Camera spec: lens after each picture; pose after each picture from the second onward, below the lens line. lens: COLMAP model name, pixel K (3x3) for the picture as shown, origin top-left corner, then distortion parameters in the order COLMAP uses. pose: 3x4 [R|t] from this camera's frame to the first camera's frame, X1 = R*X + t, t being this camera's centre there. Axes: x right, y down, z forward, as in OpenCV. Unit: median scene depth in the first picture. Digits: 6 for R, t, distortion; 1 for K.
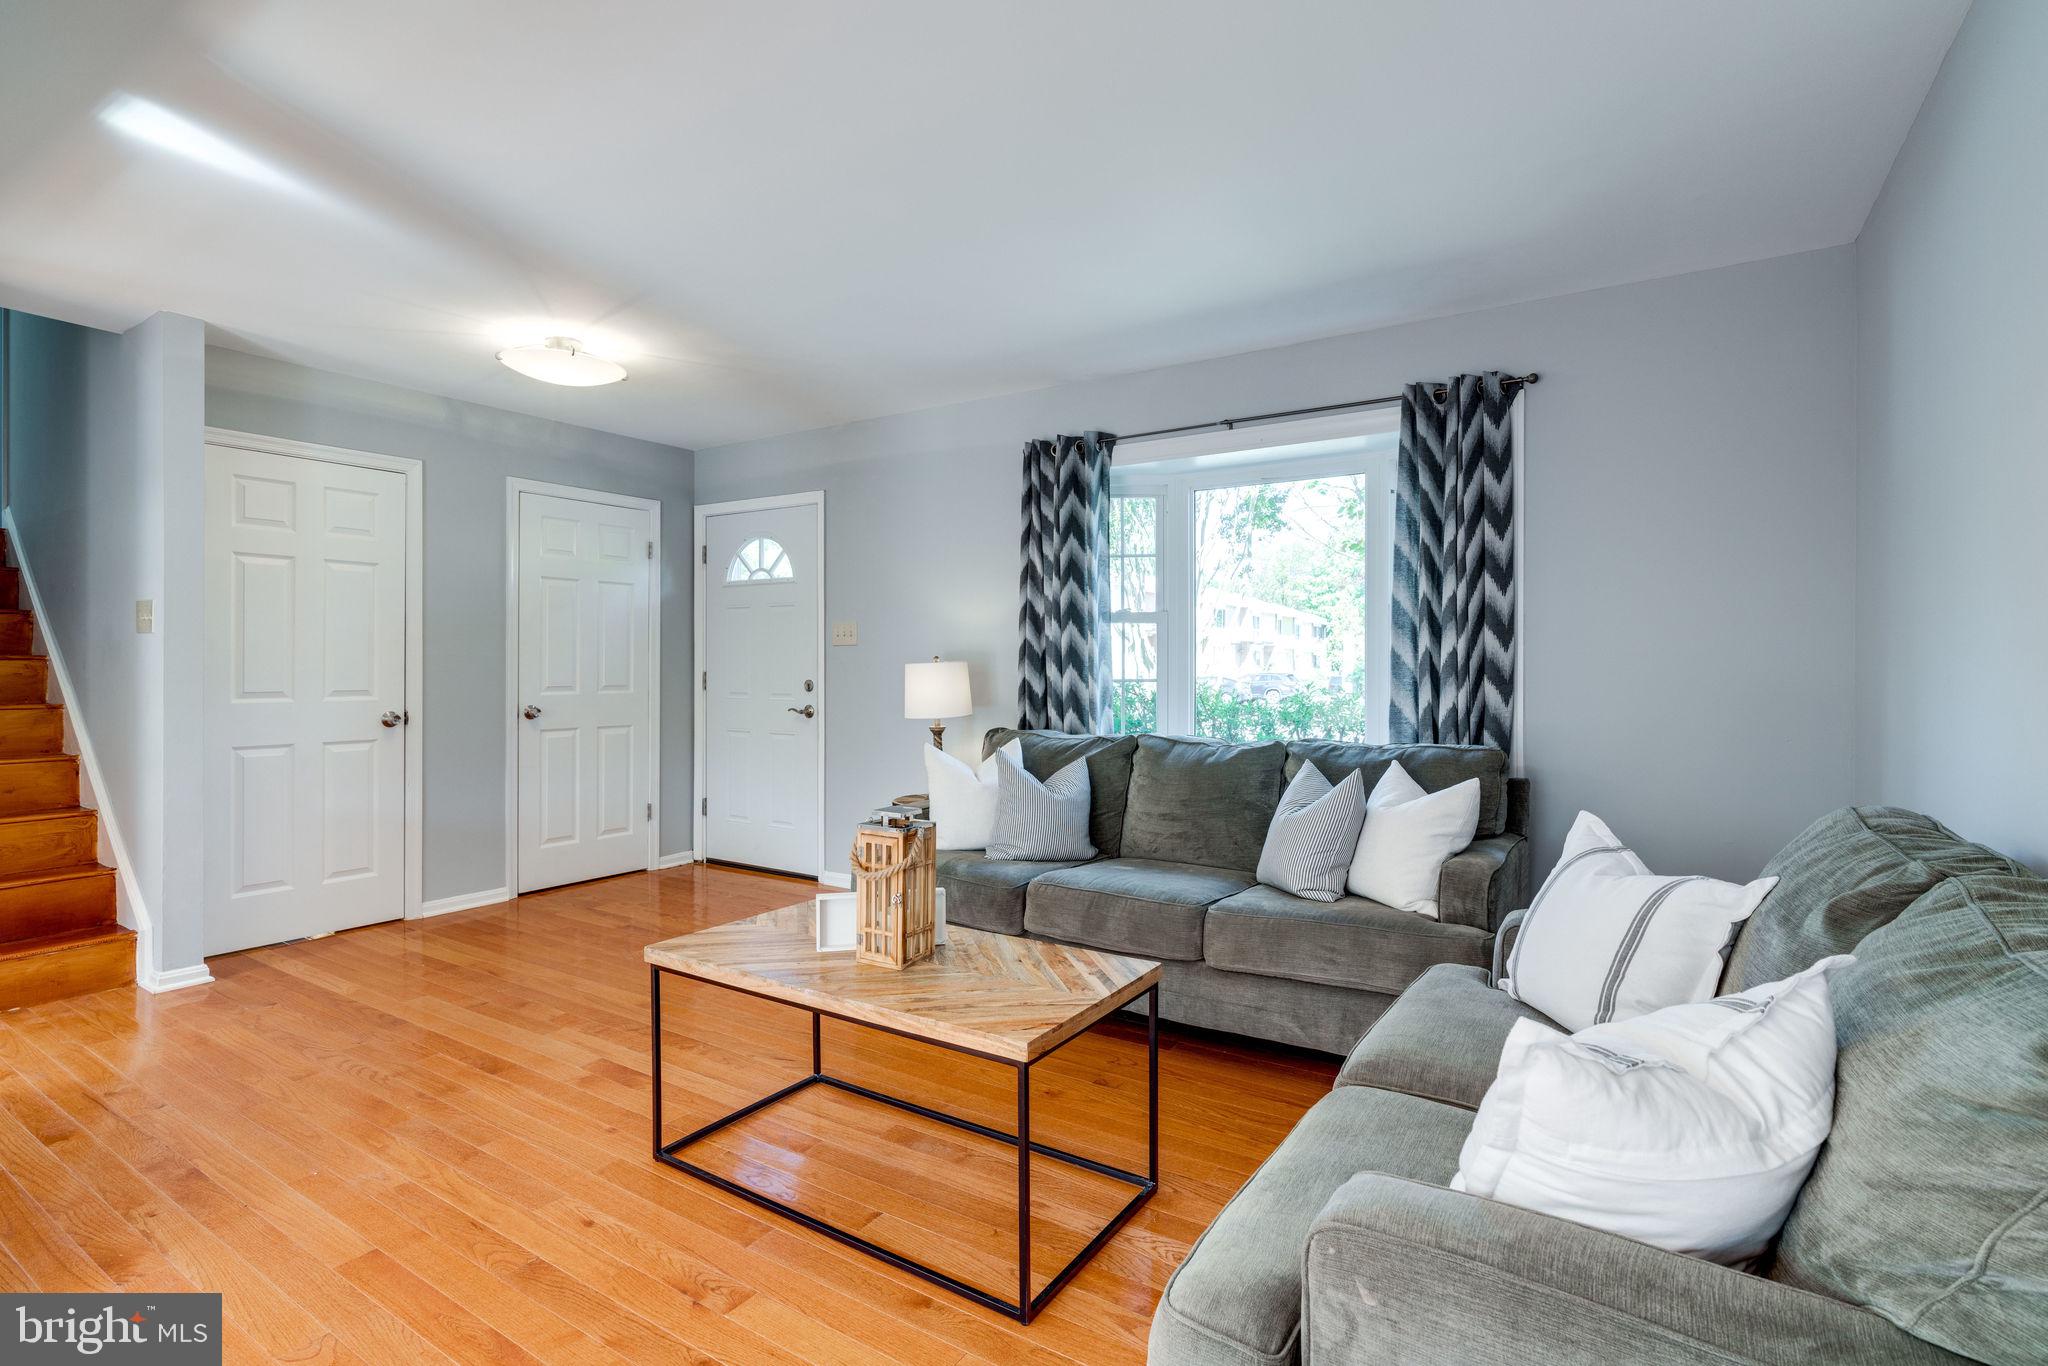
lens RADIAL K [[980.8, 0, 1022.8], [0, 980.8, 667.0], [0, 0, 1]] dist [-0.009094, 0.004711]
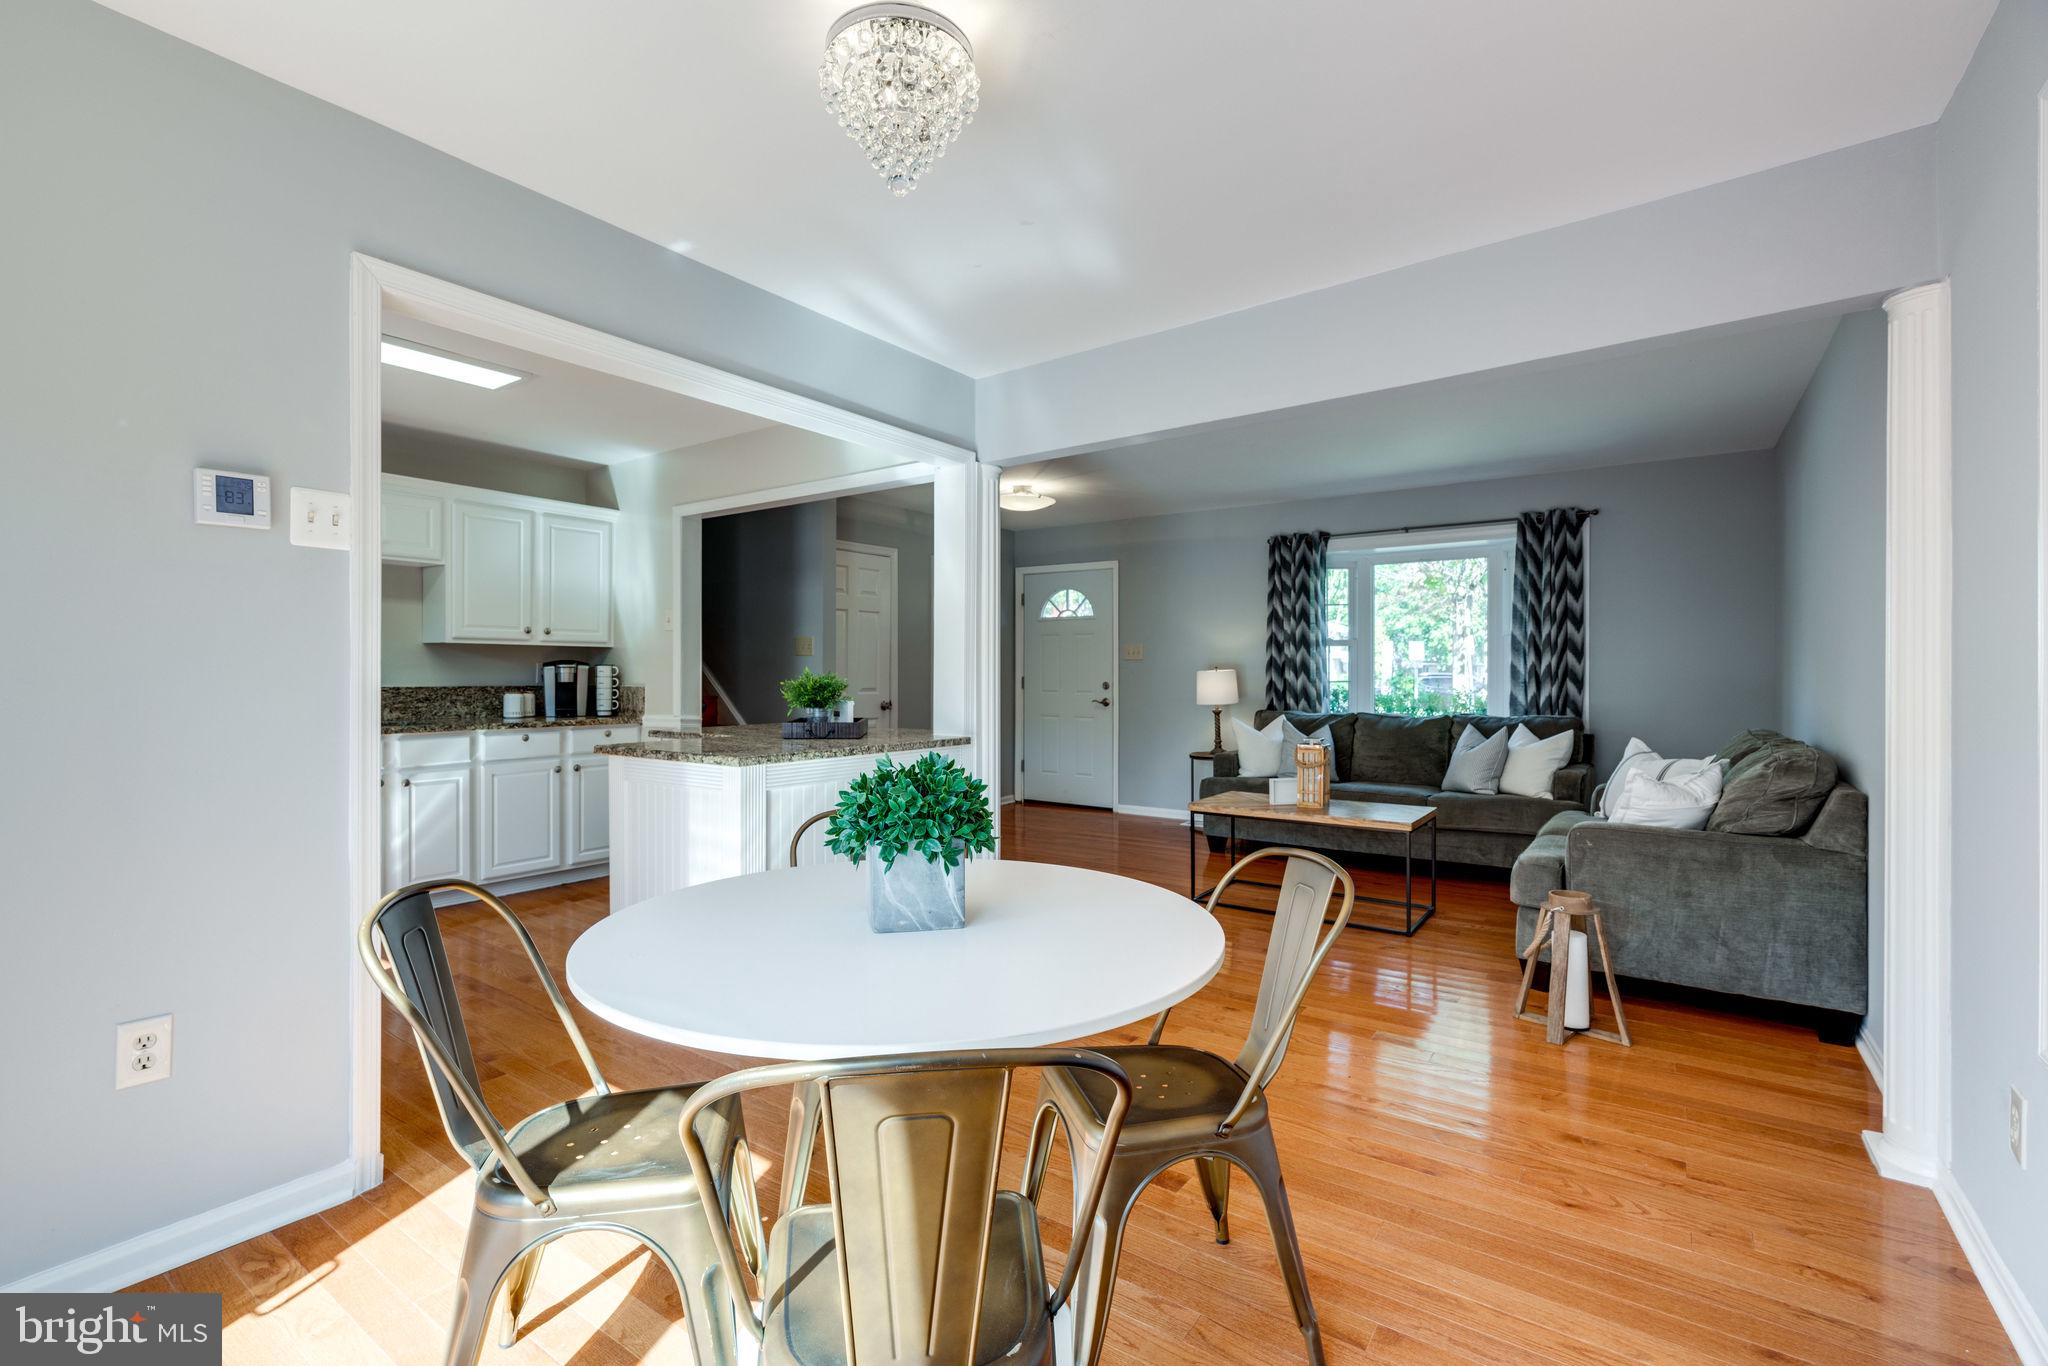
lens RADIAL K [[925.7, 0, 1023.0], [0, 925.7, 679.8], [0, 0, 1]] dist [0.004113, -0.000541]
pose [[0.999660, -0.003169, -0.025886, -0.459190], [0.003407, 0.999952, 0.009149, -0.006212], [0.025855, -0.009234, 0.999623, -0.692054]]
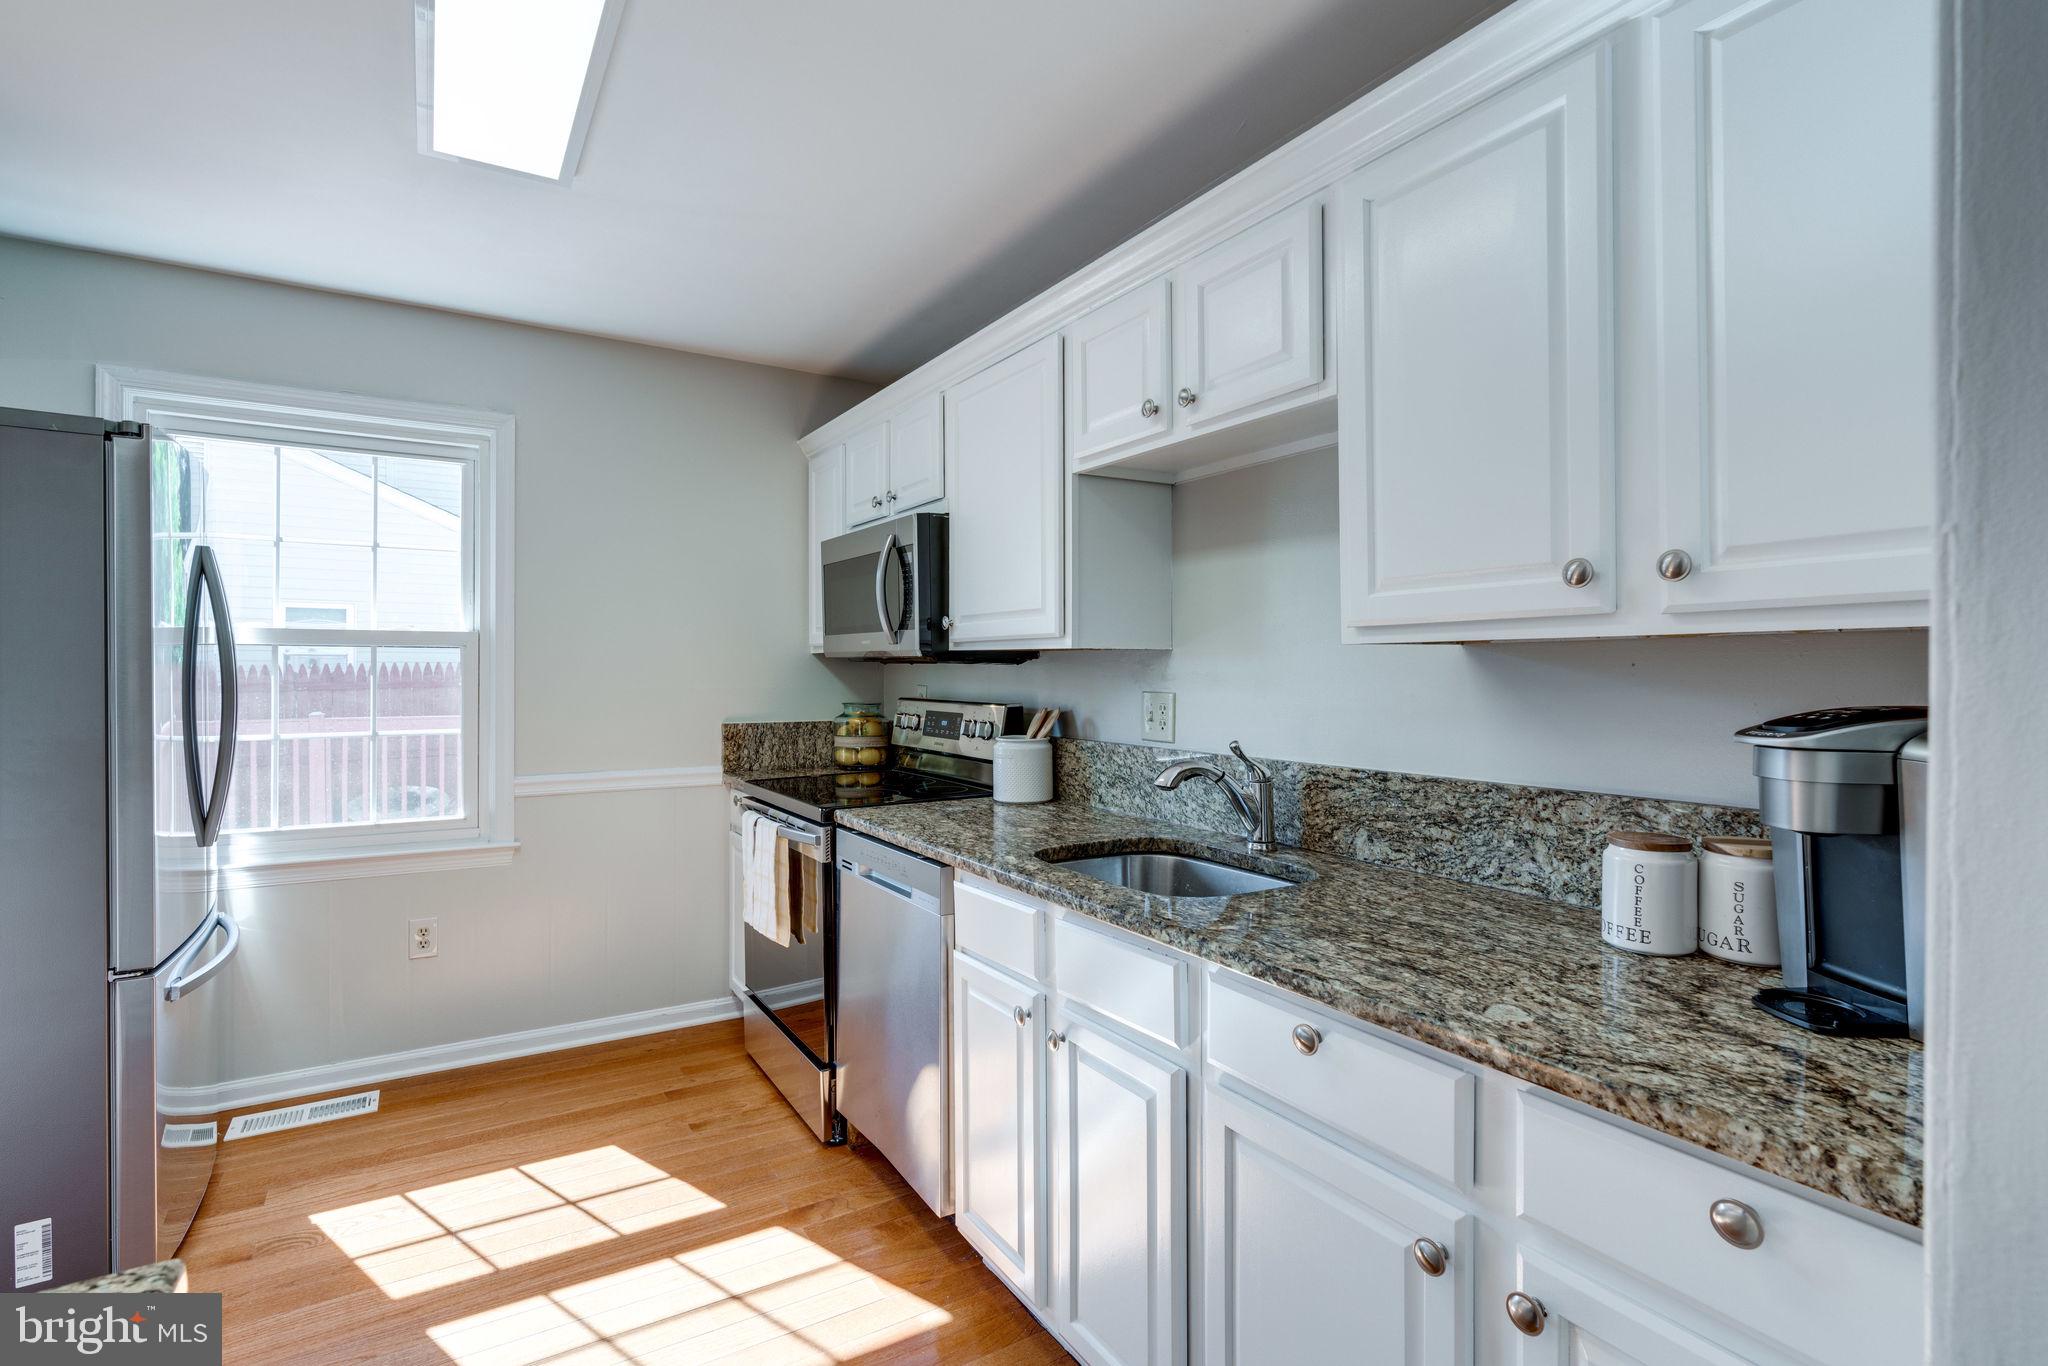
lens RADIAL K [[980.8, 0, 1016.1], [0, 980.8, 673.3], [0, 0, 1]] dist [-0.009094, 0.004711]
pose [[-0.430766, -0.004756, -0.902451, -0.863970], [-0.000154, 0.999986, -0.005196, -0.034616], [0.902463, -0.002099, -0.430761, 0.664151]]
